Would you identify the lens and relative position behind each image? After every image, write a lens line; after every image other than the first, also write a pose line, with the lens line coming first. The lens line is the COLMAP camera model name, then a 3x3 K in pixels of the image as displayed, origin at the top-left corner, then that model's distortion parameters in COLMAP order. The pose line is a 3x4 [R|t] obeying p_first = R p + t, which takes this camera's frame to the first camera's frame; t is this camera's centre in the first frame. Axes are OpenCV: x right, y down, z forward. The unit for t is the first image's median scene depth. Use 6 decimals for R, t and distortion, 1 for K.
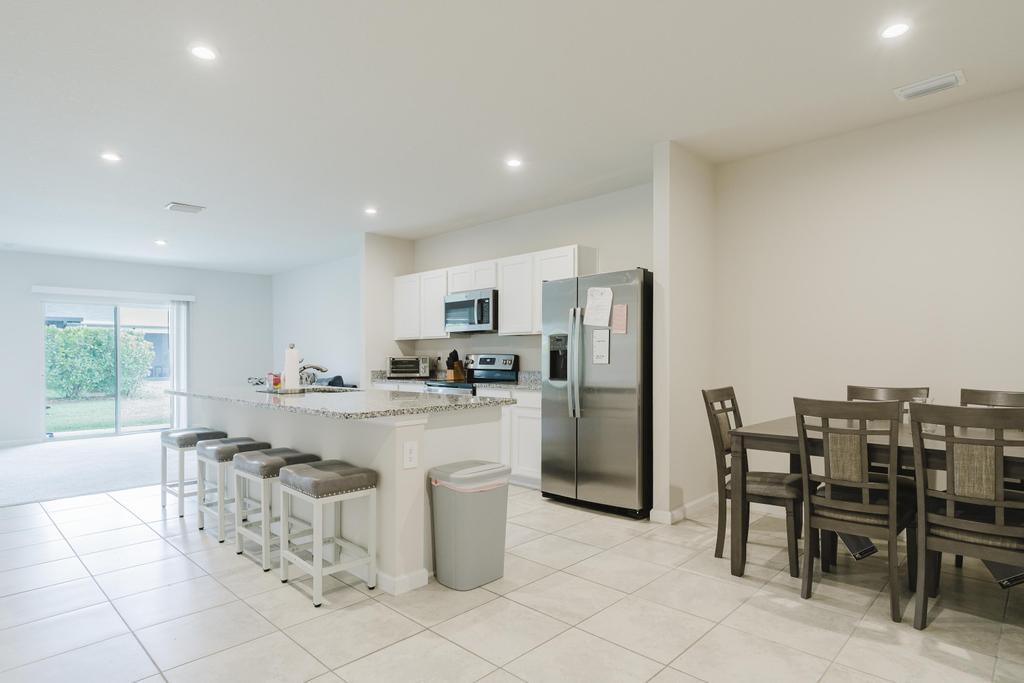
lens RADIAL K [[575.3, 0, 519.3], [0, 575.3, 348.7], [0, 0, 1]] dist [-0.008029, 0.005817]
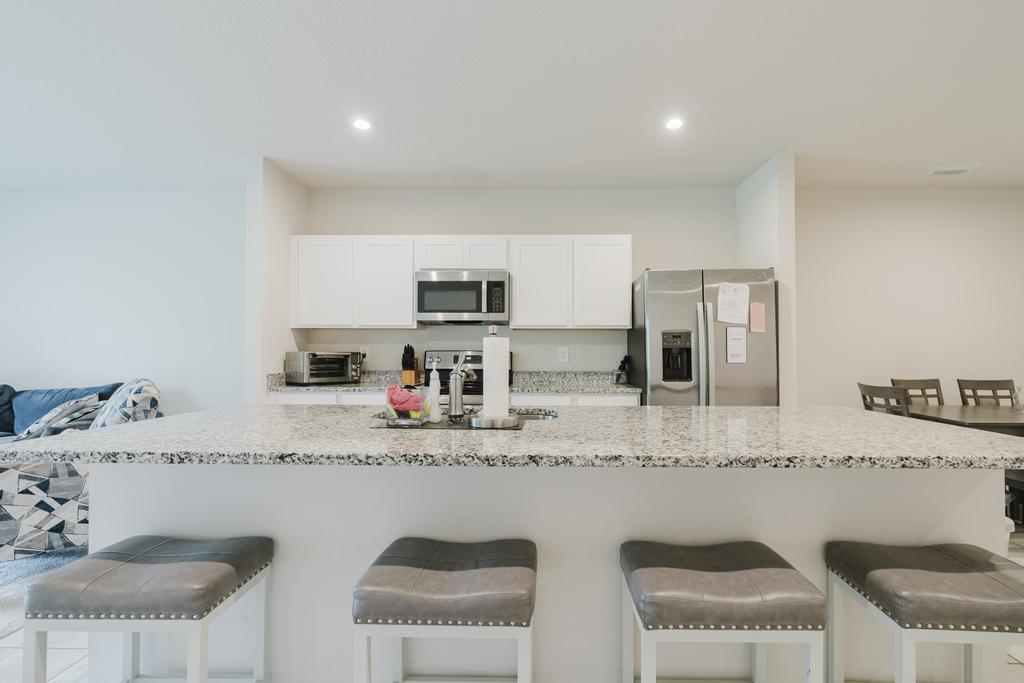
lens RADIAL K [[467.4, 0, 532.1], [0, 467.4, 346.4], [0, 0, 1]] dist [-0.012976, 0.005008]
pose [[0.724120, 0.019260, 0.689405, -0.505284], [-0.016936, 0.999805, -0.010144, 0.009875], [-0.689466, -0.004330, 0.724305, 0.528454]]
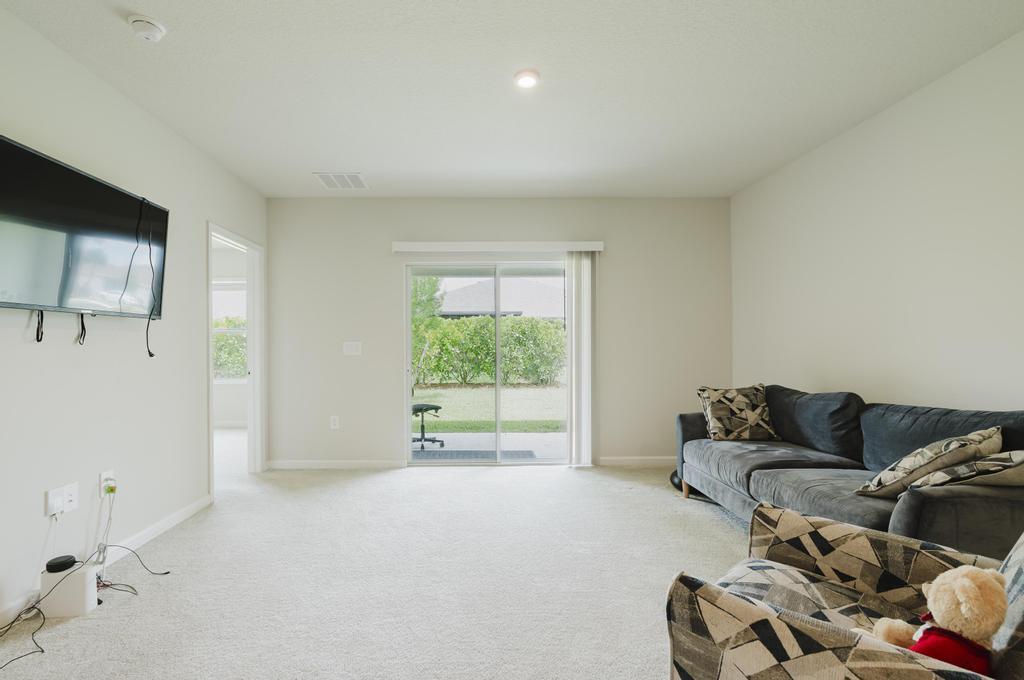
lens RADIAL K [[467.4, 0, 484.6], [0, 467.4, 353.0], [0, 0, 1]] dist [-0.012976, 0.005008]
pose [[0.711431, 0.013743, -0.702621, -0.529151], [0.007370, 0.999608, 0.027014, 0.014768], [0.702717, -0.024397, 0.711051, 0.963887]]
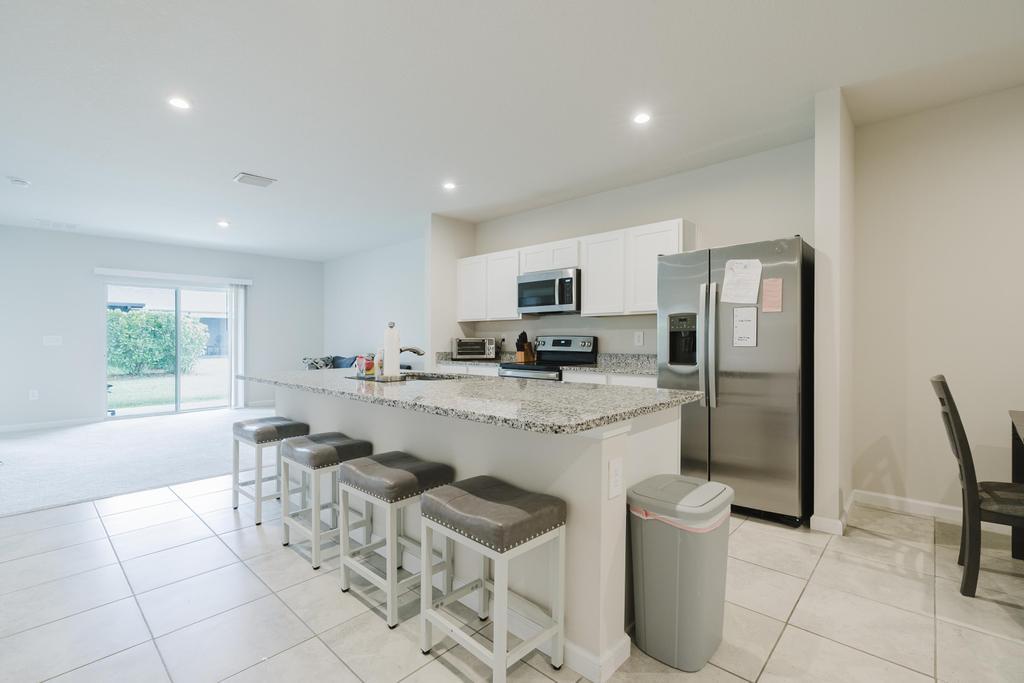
lens RADIAL K [[467.4, 0, 512.2], [0, 467.4, 328.9], [0, 0, 1]] dist [-0.012976, 0.005008]
pose [[0.999819, 0.003098, 0.018783, -0.177090], [-0.002963, 0.999970, -0.007185, 0.004269], [-0.018805, 0.007128, 0.999798, 0.234804]]
